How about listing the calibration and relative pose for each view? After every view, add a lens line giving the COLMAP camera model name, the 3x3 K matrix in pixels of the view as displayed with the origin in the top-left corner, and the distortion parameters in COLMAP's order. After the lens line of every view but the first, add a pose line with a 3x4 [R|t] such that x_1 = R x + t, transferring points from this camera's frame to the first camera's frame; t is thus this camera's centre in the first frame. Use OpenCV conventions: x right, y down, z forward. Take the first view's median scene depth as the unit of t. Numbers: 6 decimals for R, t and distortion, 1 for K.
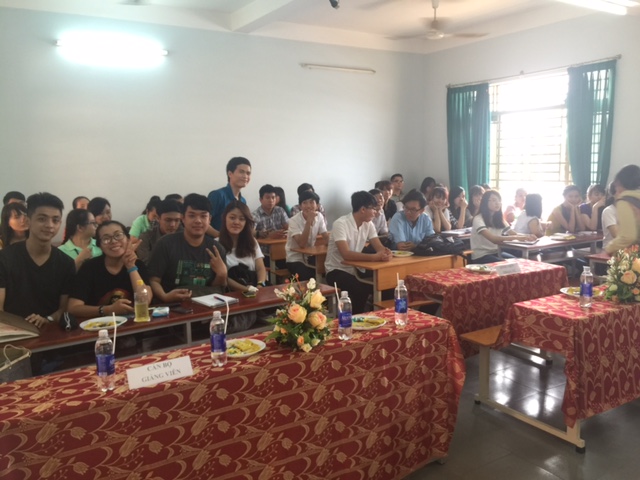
lens RADIAL K [[545.8, 0, 320.0], [0, 545.8, 240.0], [0, 0, 1]] dist [0.073127, -0.116306]
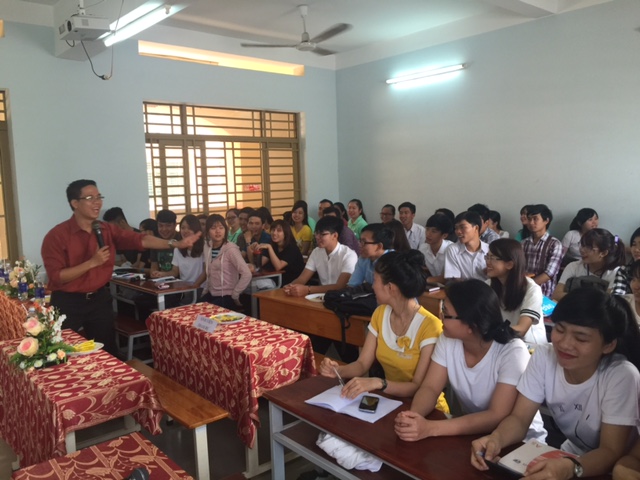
lens RADIAL K [[545.8, 0, 320.0], [0, 545.8, 240.0], [0, 0, 1]] dist [0.073127, -0.116306]
pose [[0.158991, 0.127040, -0.979072, 0.692299], [-0.105413, 0.988202, 0.111107, -0.110226], [0.981636, 0.085542, 0.170507, 0.595431]]
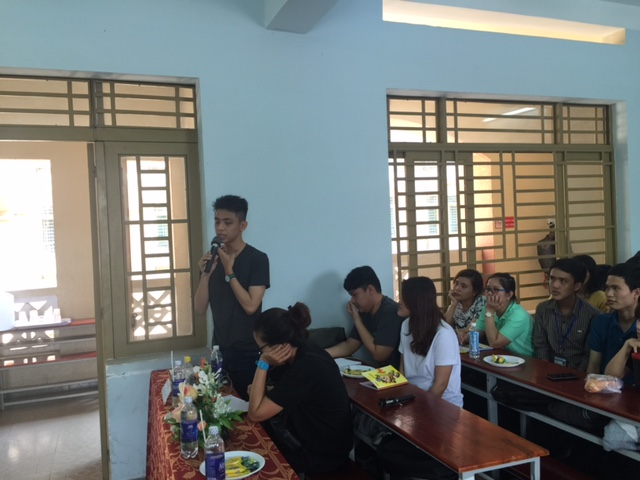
lens RADIAL K [[545.8, 0, 320.0], [0, 545.8, 240.0], [0, 0, 1]] dist [0.073127, -0.116306]
pose [[-0.187559, 0.055334, -0.980694, 0.301593], [-0.082464, 0.994000, 0.071856, -0.083140], [0.978786, 0.094349, -0.181870, 0.490780]]
